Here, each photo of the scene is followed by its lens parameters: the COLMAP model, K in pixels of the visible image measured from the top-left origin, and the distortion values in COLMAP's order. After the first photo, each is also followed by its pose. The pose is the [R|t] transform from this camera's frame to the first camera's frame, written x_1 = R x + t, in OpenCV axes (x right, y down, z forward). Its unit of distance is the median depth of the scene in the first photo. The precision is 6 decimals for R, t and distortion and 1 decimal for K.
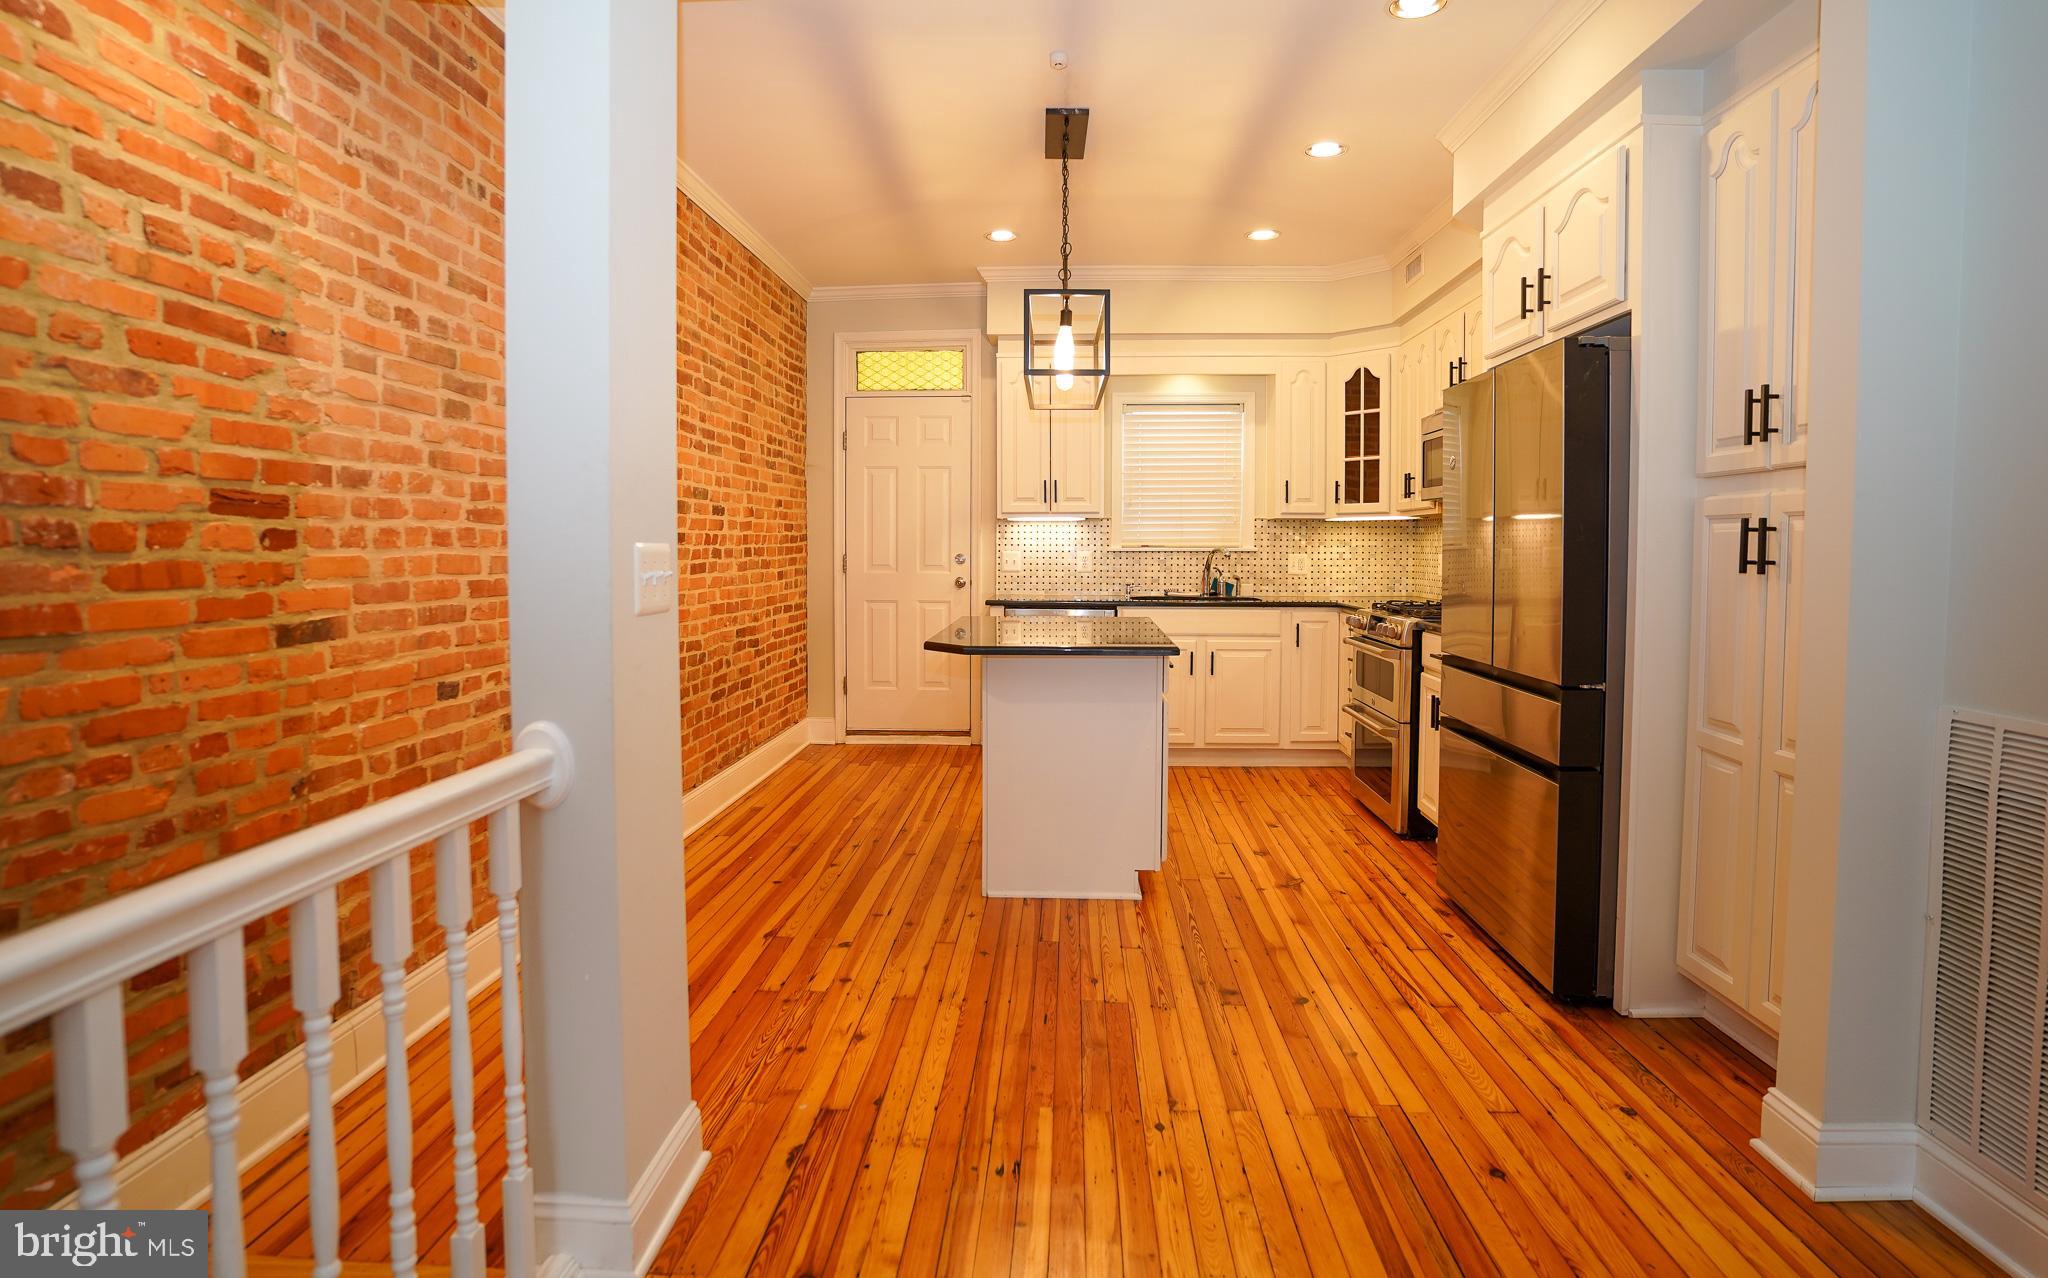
lens RADIAL K [[1001.6, 0, 1031.4], [0, 1001.6, 599.3], [0, 0, 1]] dist [-0.091733, 0.000300]
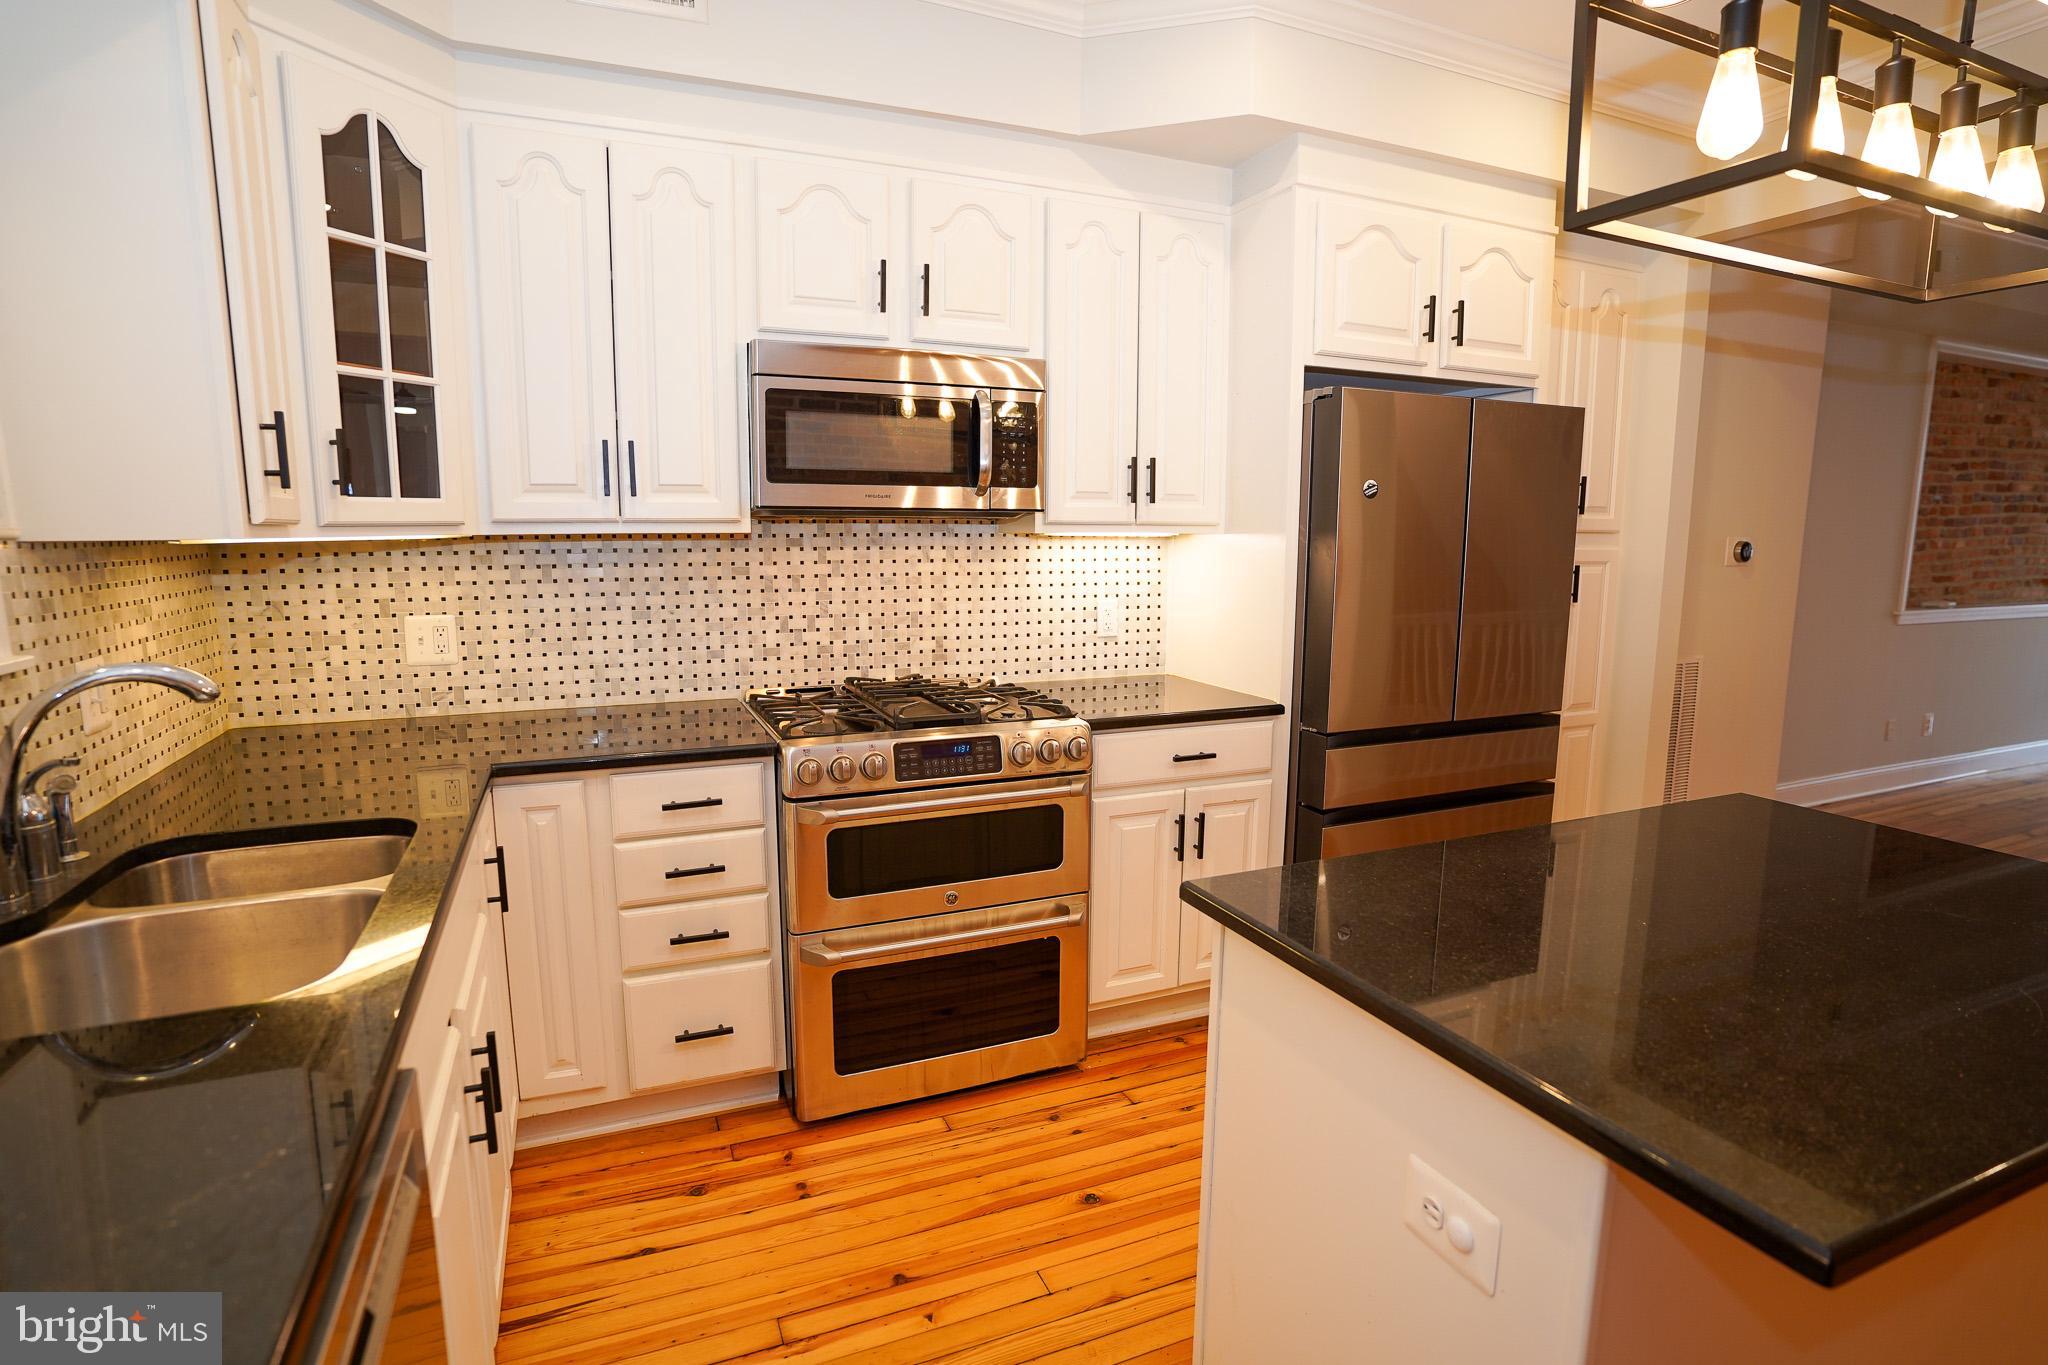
lens RADIAL K [[1030.1, 0, 1024.0], [0, 1030.1, 682.5], [0, 0, 1]] dist [-0.087396, 0.038579]
pose [[-0.429881, -0.138129, 0.892257, -0.105790], [0.044020, 0.983847, 0.173516, -0.076982], [-0.901812, 0.113868, -0.416857, 0.876302]]
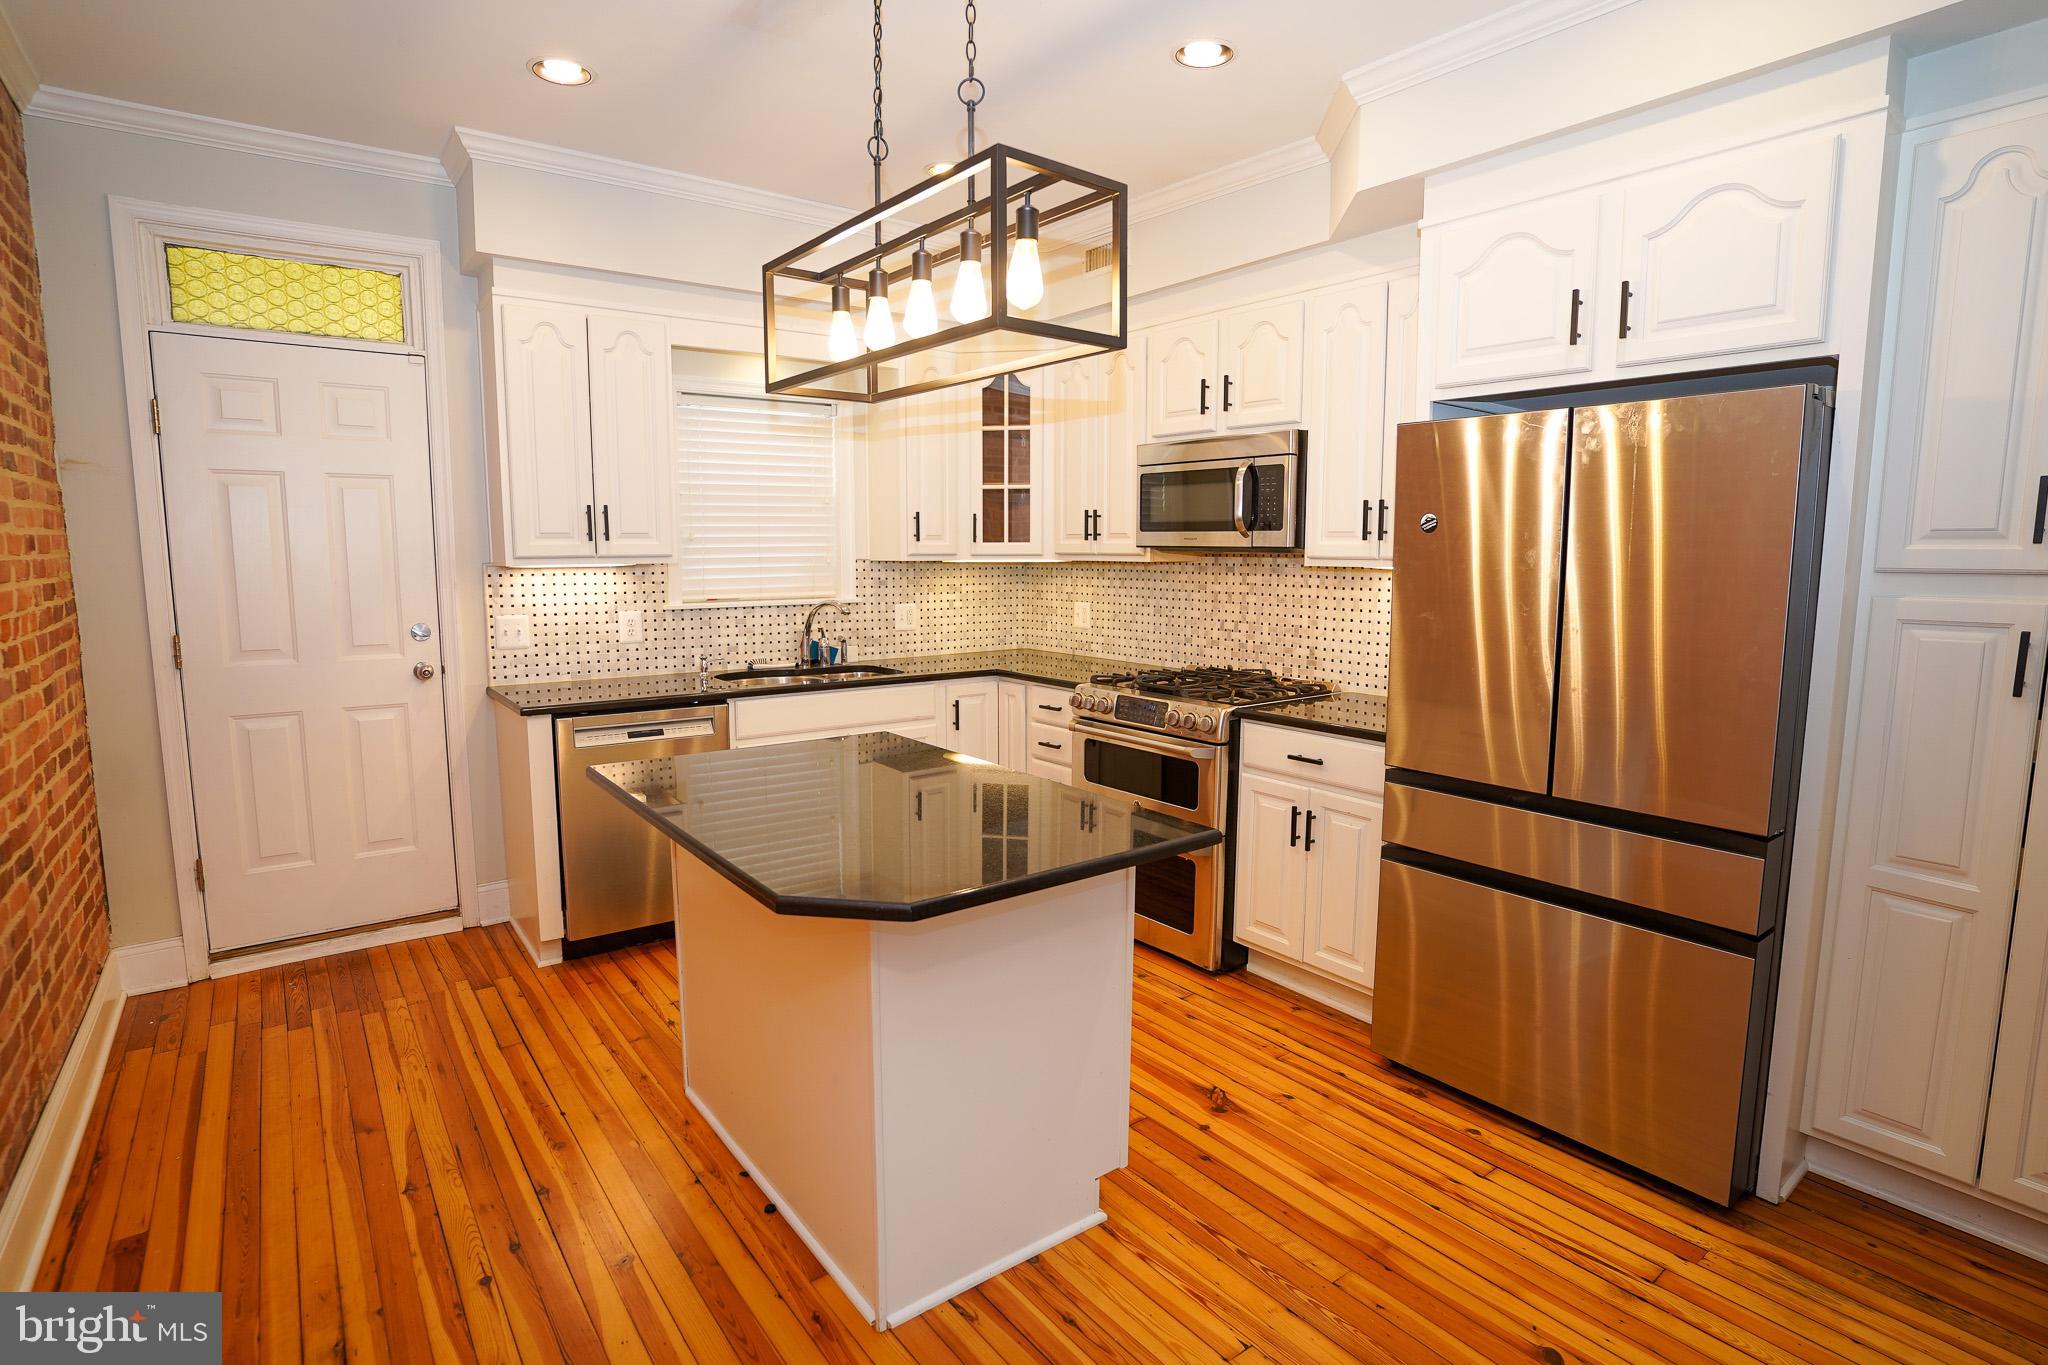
lens RADIAL K [[1005.7, 0, 1015.1], [0, 1005.7, 680.7], [0, 0, 1]] dist [-0.078052, 0.032185]
pose [[0.774720, -0.081332, 0.627052, -0.169104], [0.032776, 0.995525, 0.088630, -0.052941], [-0.631454, -0.048111, 0.773919, 0.328176]]
